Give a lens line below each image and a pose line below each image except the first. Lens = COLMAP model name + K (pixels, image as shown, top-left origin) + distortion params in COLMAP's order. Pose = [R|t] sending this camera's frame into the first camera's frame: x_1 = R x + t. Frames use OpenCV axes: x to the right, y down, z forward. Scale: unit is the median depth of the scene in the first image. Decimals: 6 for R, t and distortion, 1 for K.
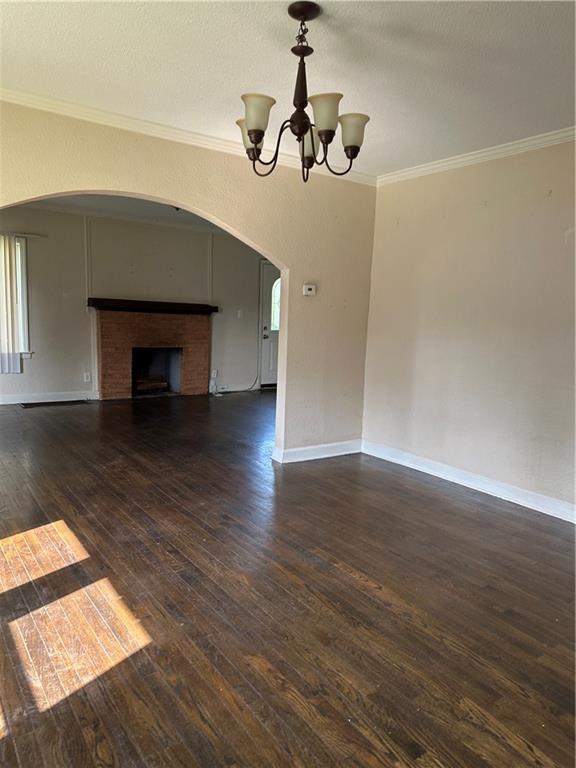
lens RADIAL K [[525.4, 0, 292.4], [0, 525.4, 386.9], [0, 0, 1]] dist [-0.009390, -0.005610]
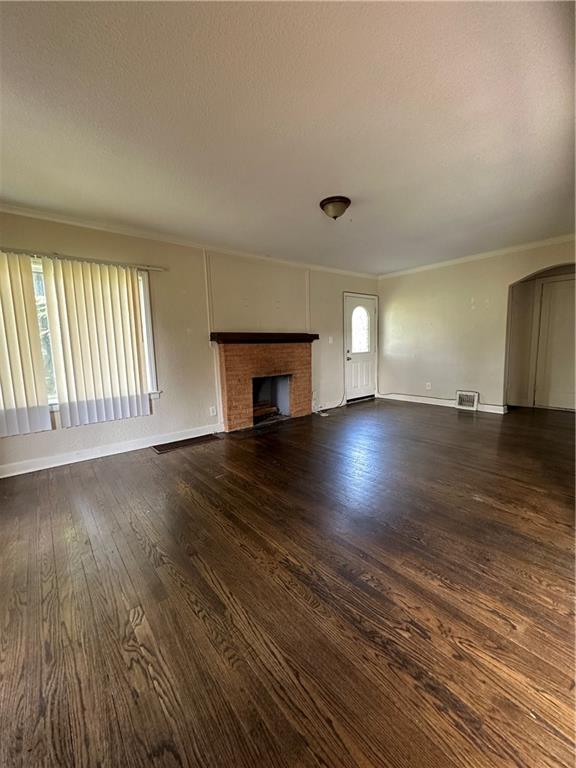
lens RADIAL K [[311.0, 0, 280.3], [0, 311.0, 381.3], [0, 0, 1]] dist [0.004082, 0.000152]
pose [[0.996892, -0.078550, 0.005954, -0.255384], [0.078682, 0.996542, -0.026692, -0.048073], [-0.003837, 0.027078, 0.999626, 0.390893]]
